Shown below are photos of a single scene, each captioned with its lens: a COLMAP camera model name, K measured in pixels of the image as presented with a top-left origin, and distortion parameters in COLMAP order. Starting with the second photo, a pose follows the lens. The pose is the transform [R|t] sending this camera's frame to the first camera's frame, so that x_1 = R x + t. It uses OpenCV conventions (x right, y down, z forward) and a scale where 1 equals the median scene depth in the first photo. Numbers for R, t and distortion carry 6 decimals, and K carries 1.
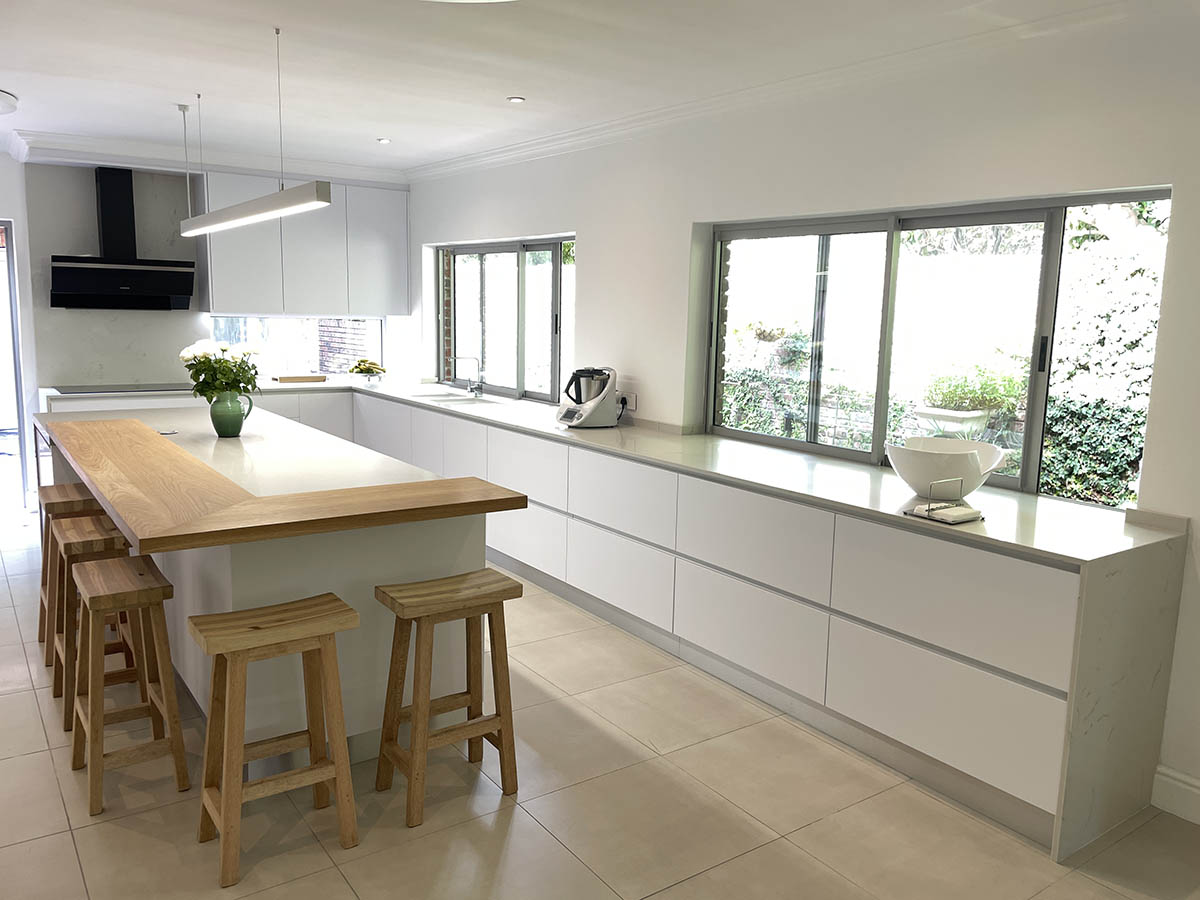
lens RADIAL K [[910.1, 0, 600.0], [0, 910.1, 450.0], [0, 0, 1]] dist [0.091935, -0.112589]
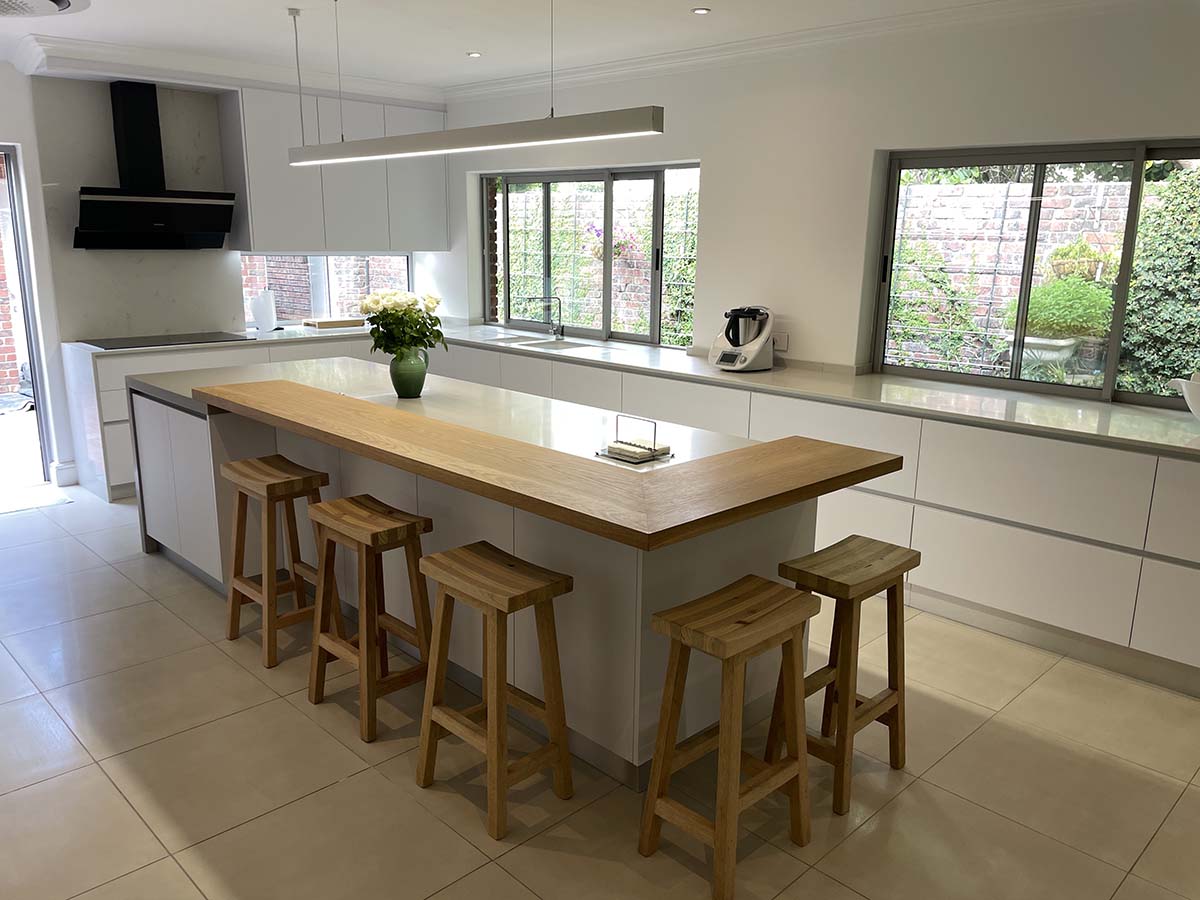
lens RADIAL K [[910.1, 0, 600.0], [0, 910.1, 450.0], [0, 0, 1]] dist [0.091935, -0.112589]
pose [[0.986395, -0.047949, 0.157246, -0.272335], [0.035488, 0.996072, 0.081120, -0.021630], [-0.160518, -0.074436, 0.984222, 0.068106]]
